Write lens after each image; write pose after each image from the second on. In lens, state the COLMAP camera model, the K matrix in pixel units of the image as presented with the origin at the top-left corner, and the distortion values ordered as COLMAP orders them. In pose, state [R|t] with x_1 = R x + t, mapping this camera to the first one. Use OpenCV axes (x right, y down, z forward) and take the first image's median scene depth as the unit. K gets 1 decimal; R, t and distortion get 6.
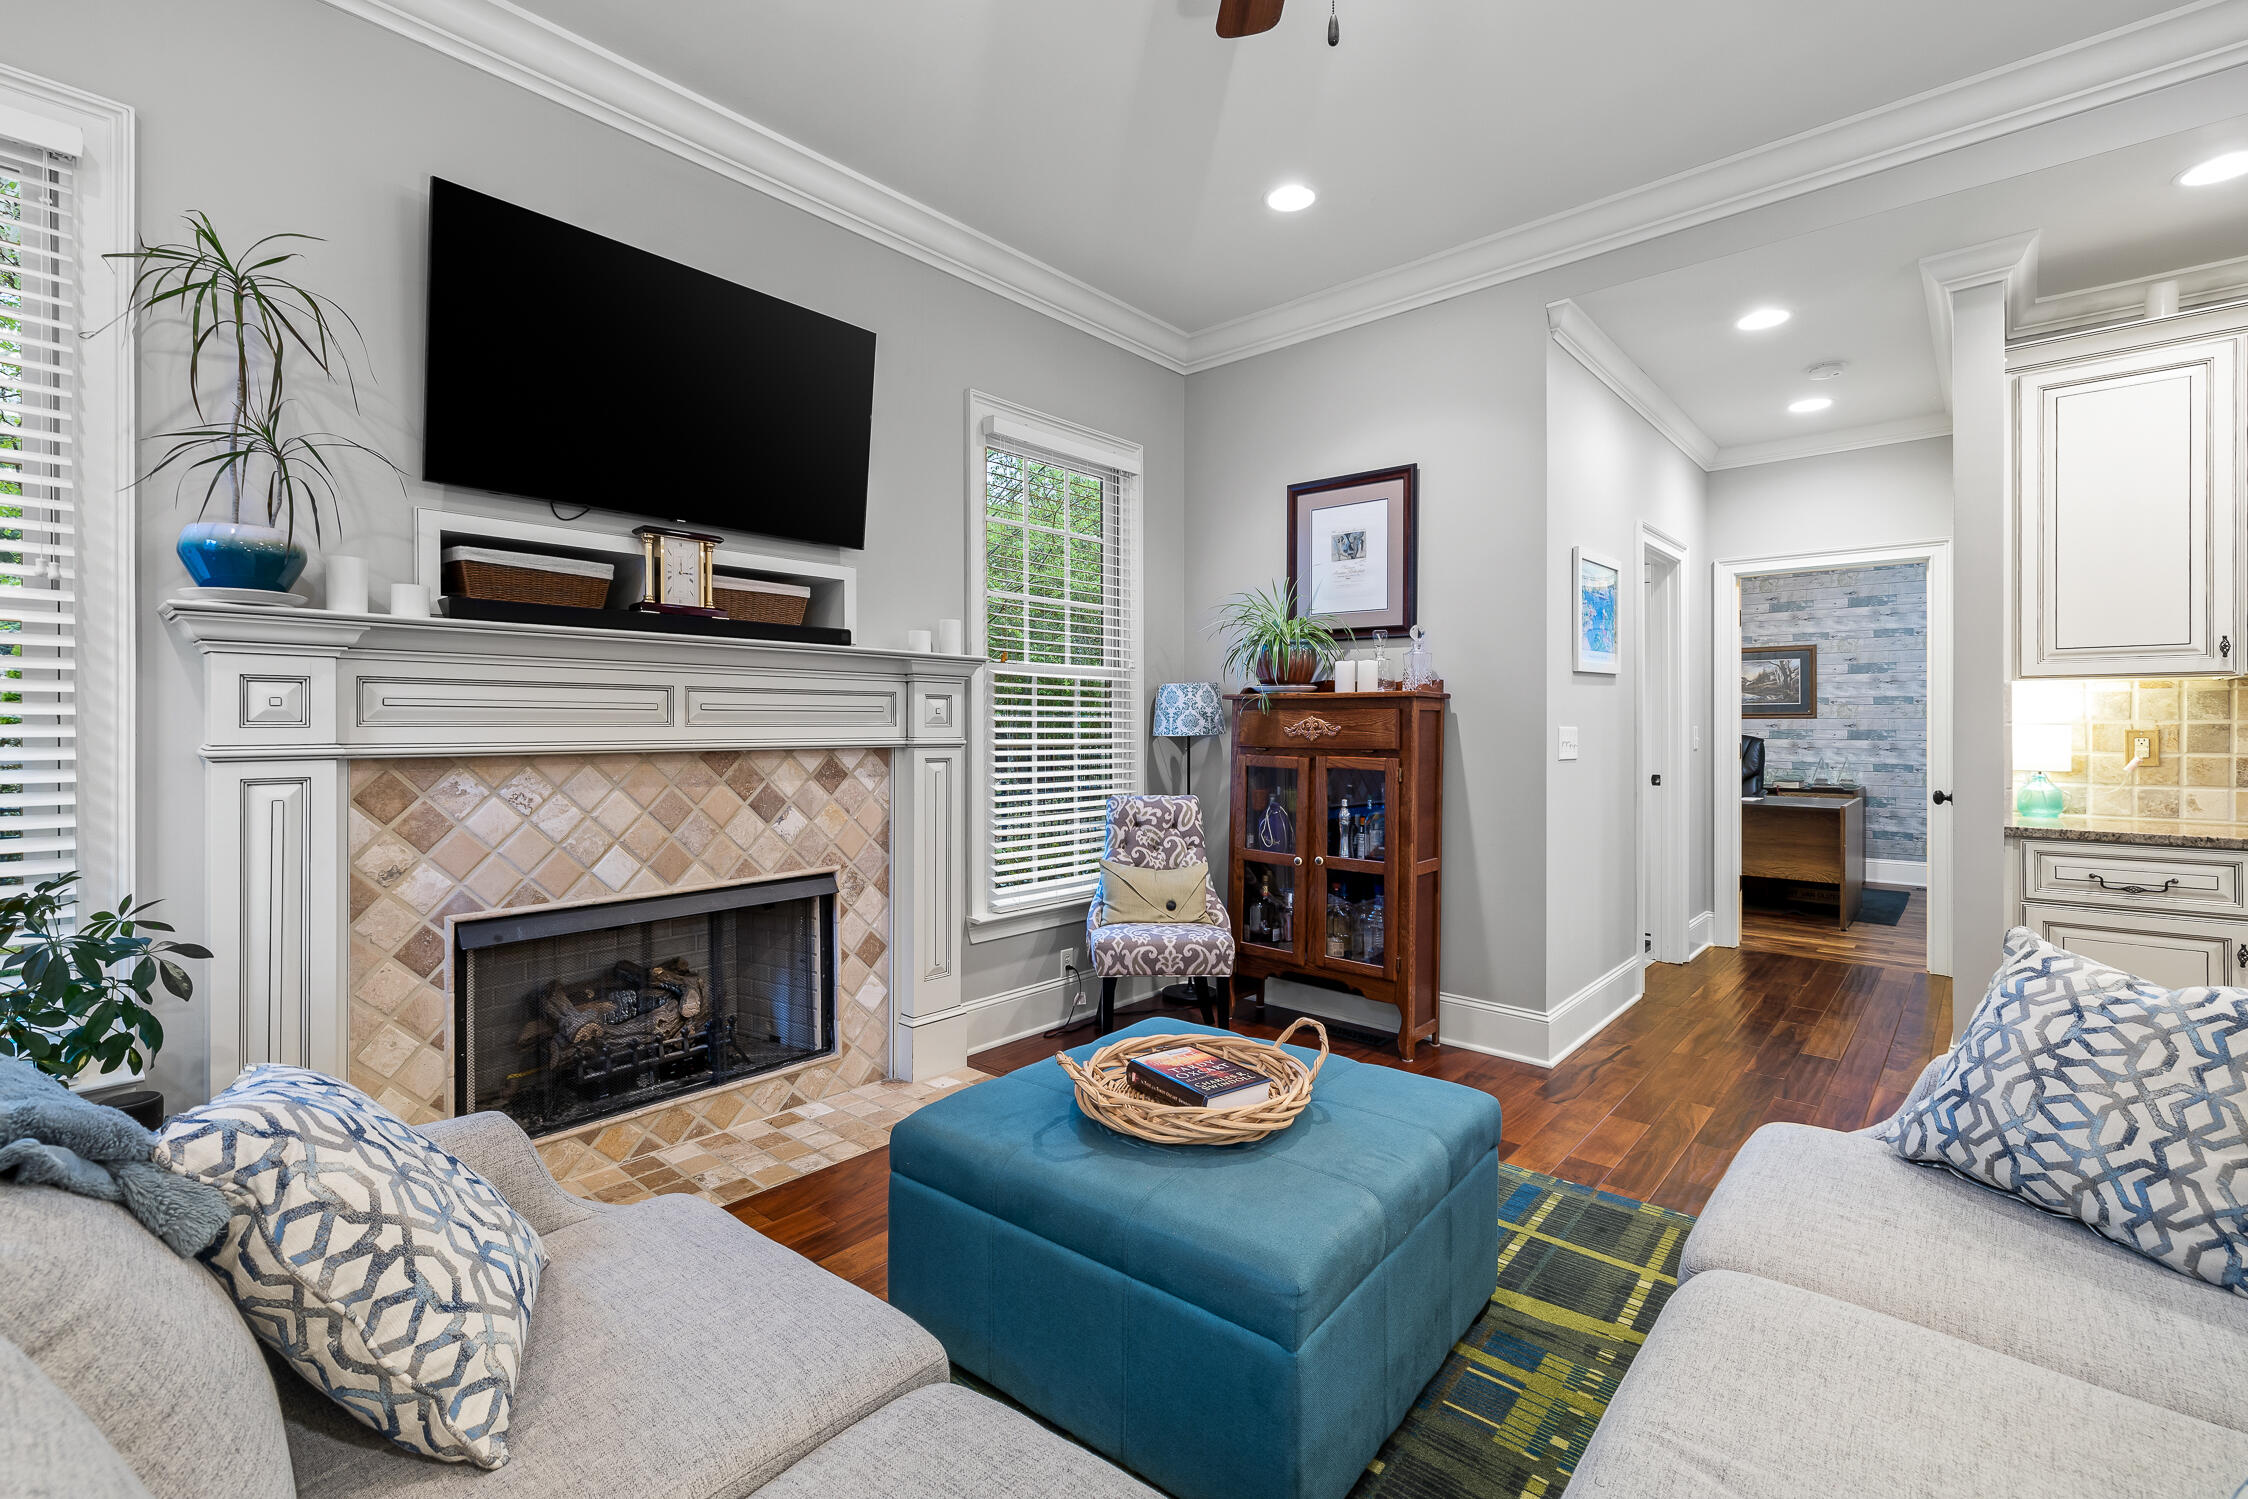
lens RADIAL K [[987.2, 0, 1112.1], [0, 987.2, 727.7], [0, 0, 1]] dist [0.002113, 0.000174]
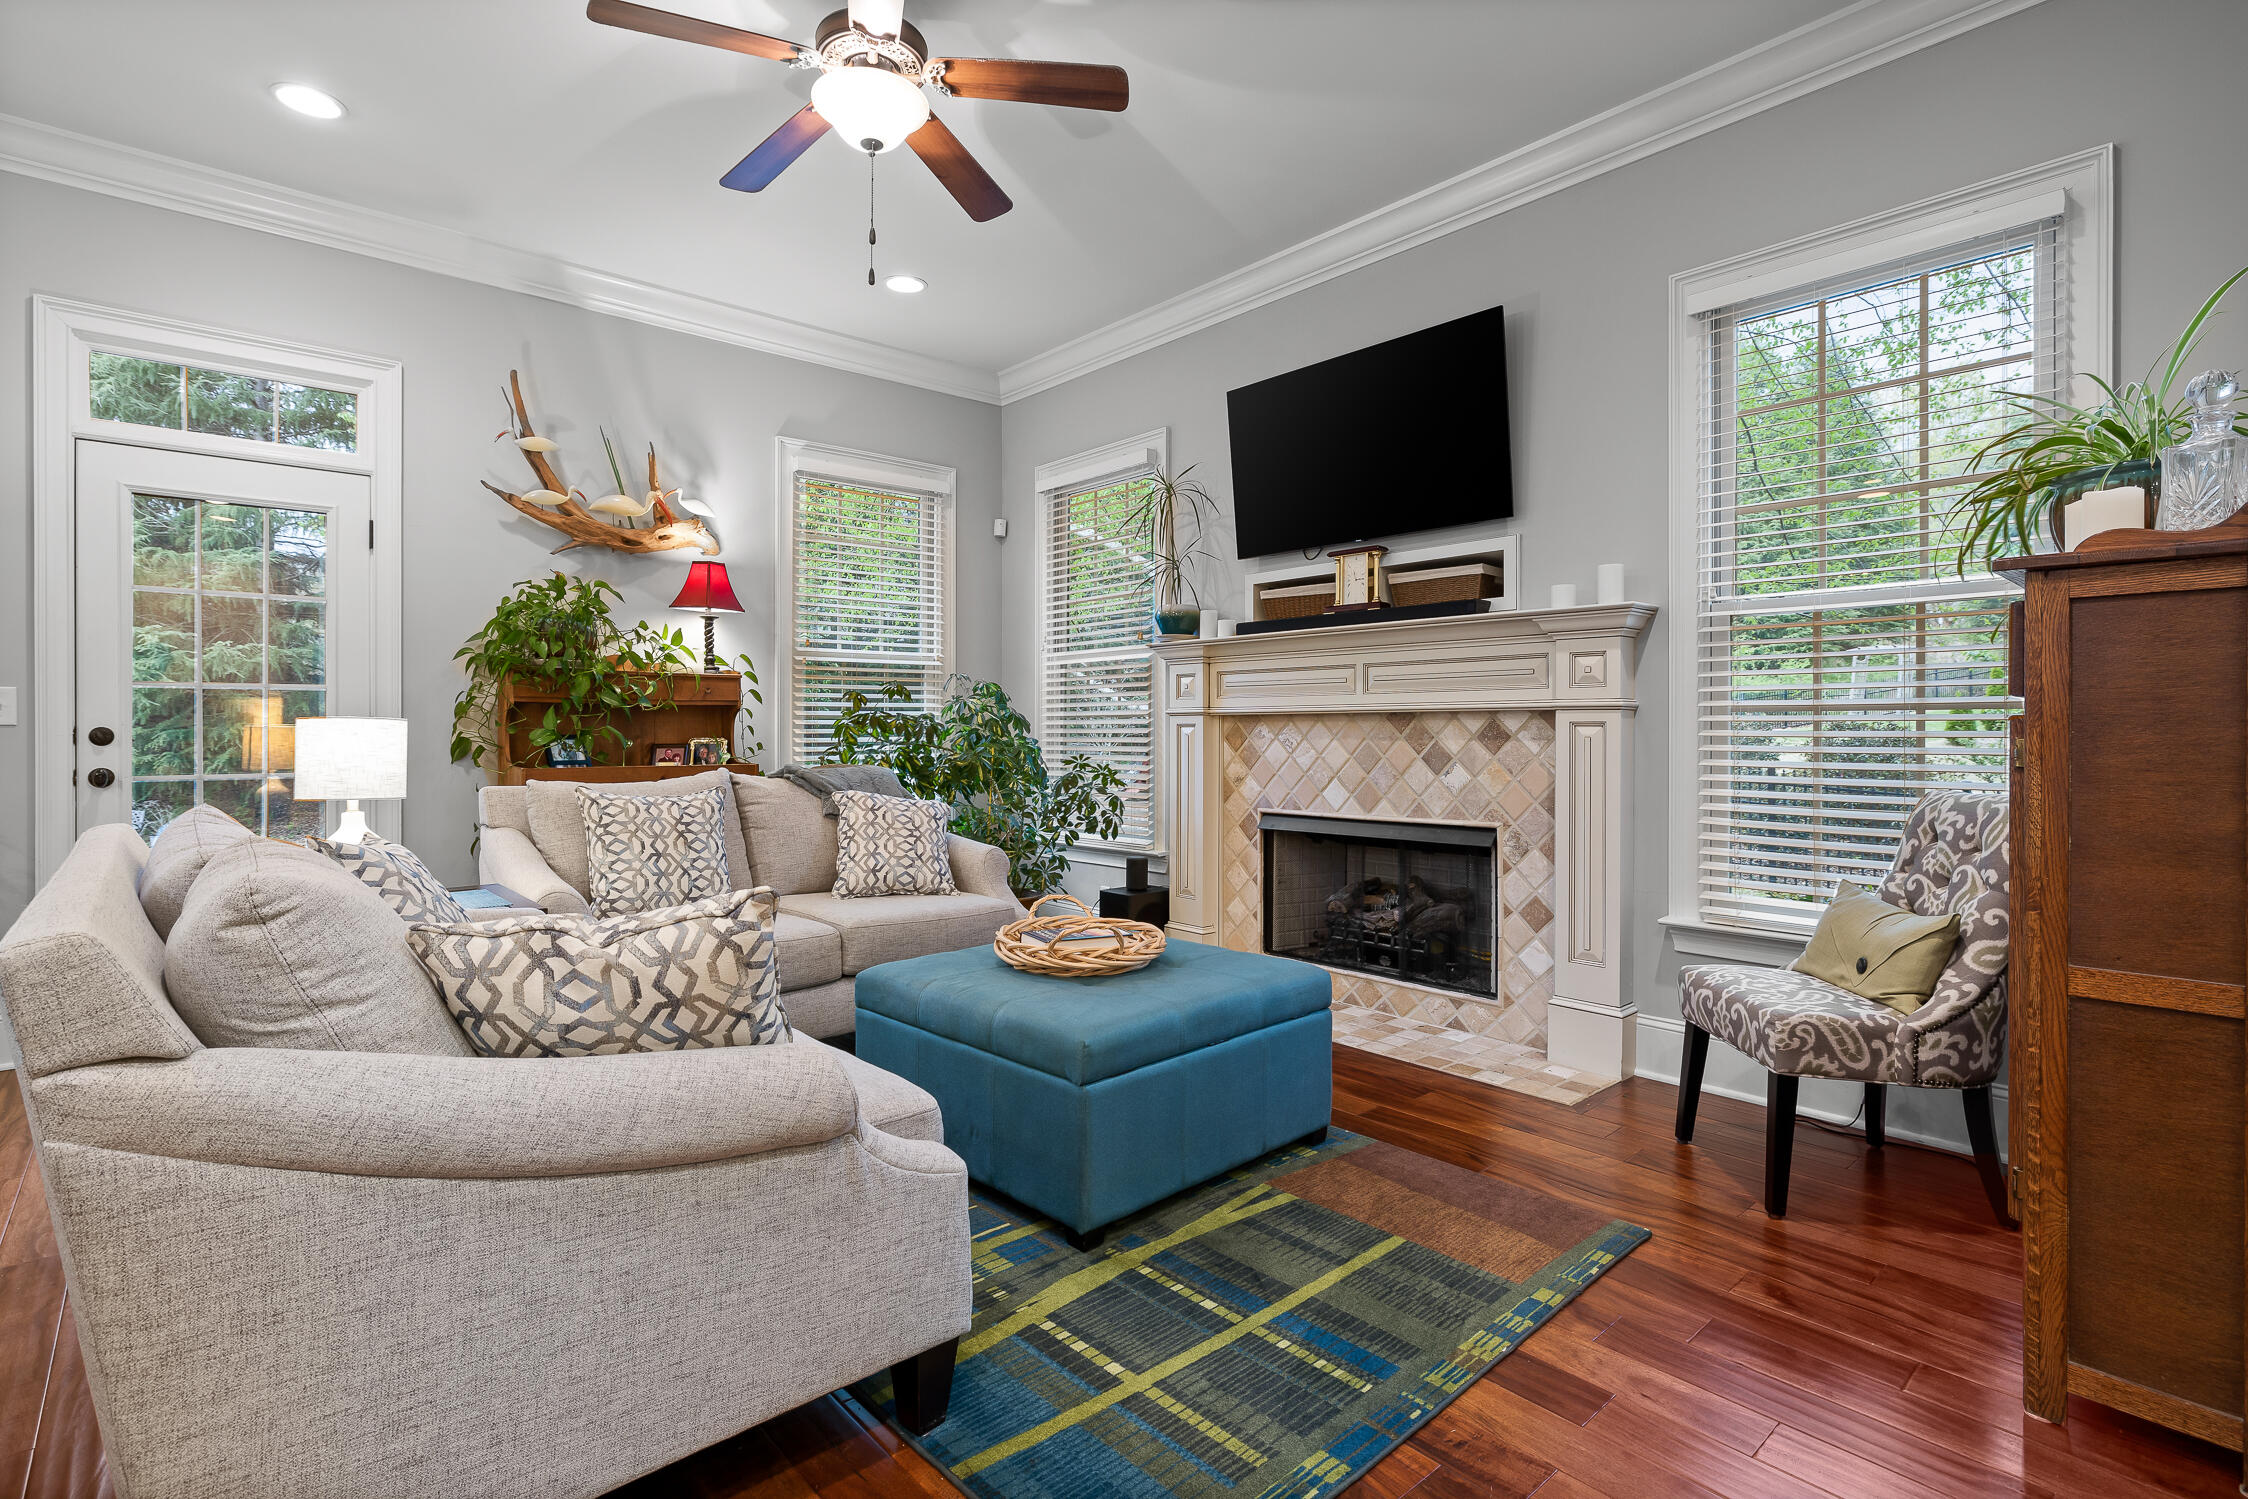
lens RADIAL K [[1067.1, 0, 1098.2], [0, 1067.1, 730.5], [0, 0, 1]] dist [-0.005864, 0.000656]
pose [[-0.128646, -0.001686, -0.991689, 0.987029], [-0.003650, 0.999993, -0.001226, 0.048617], [0.991684, 0.003462, -0.128651, 0.790647]]
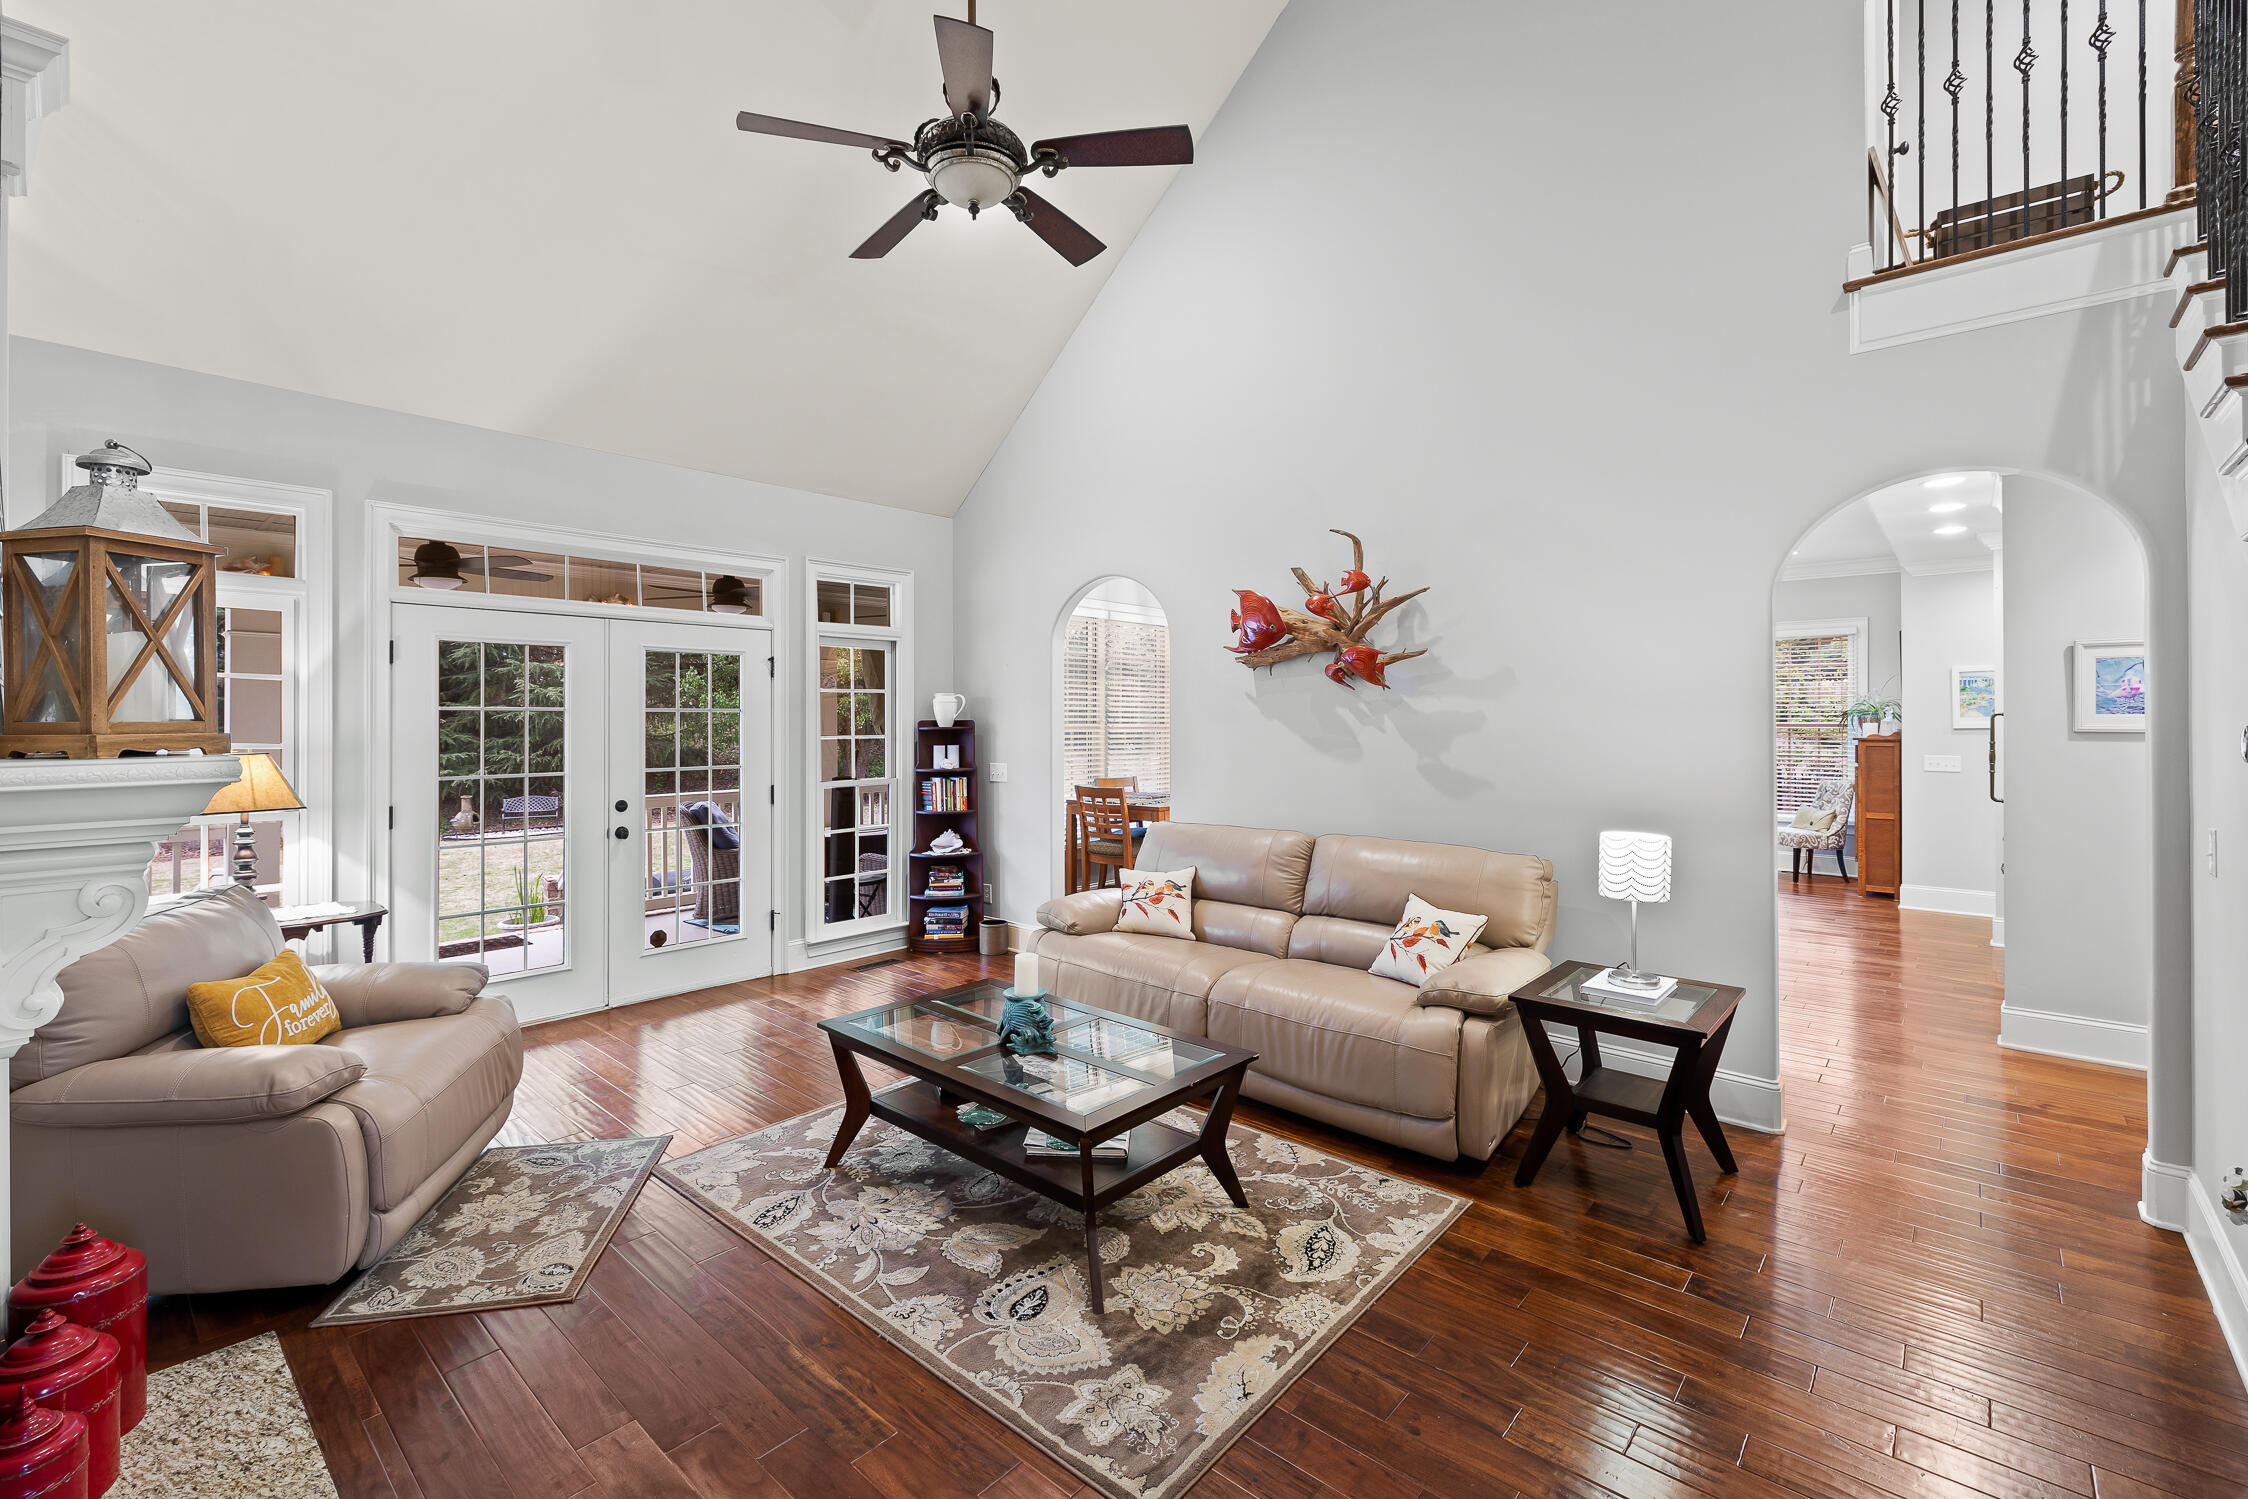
lens RADIAL K [[964.5, 0, 1111.5], [0, 964.5, 711.5], [0, 0, 1]] dist [0.000445, -0.000054]
pose [[-0.005099, -0.007948, -0.999955, 3.126617], [-0.002759, 0.999965, -0.007934, -0.091275], [0.999983, 0.002718, -0.005121, -0.907505]]
